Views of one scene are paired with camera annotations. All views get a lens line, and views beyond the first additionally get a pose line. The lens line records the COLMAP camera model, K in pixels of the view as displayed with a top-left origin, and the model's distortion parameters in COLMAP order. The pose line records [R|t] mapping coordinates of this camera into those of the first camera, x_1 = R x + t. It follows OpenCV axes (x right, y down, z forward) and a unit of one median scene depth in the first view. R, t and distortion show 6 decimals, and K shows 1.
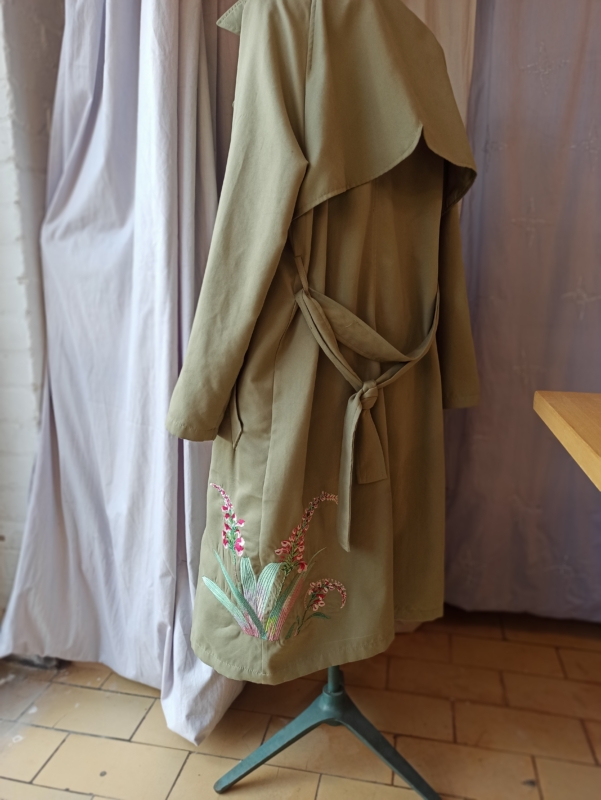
lens RADIAL K [[600.8, 0, 298.1], [0, 600.8, 398.6], [0, 0, 1]] dist [0.004477, -0.003925]
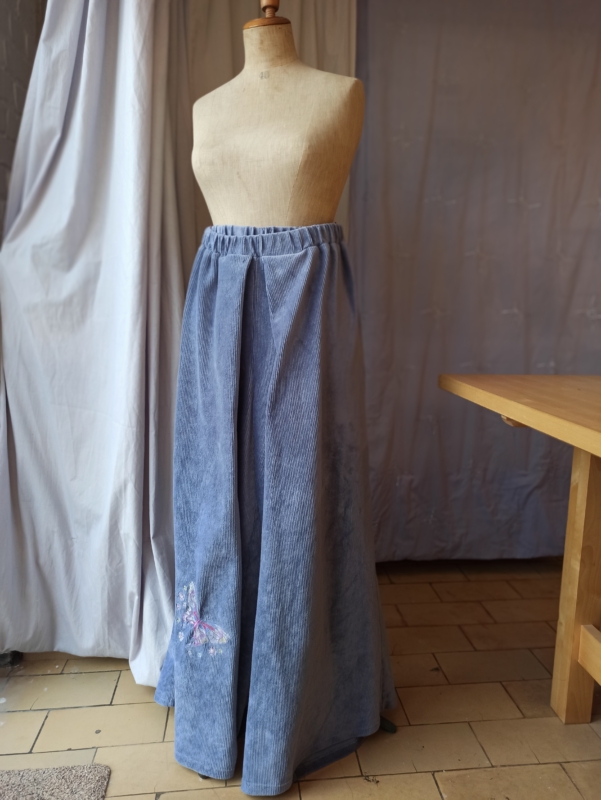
lens RADIAL K [[600.8, 0, 302.4], [0, 600.8, 401.1], [0, 0, 1]] dist [0.004477, -0.003925]
pose [[0.950107, -0.041157, 0.309198, -0.247826], [0.050215, 0.998509, -0.021390, 0.044481], [-0.307856, 0.035849, 0.950757, -0.180824]]
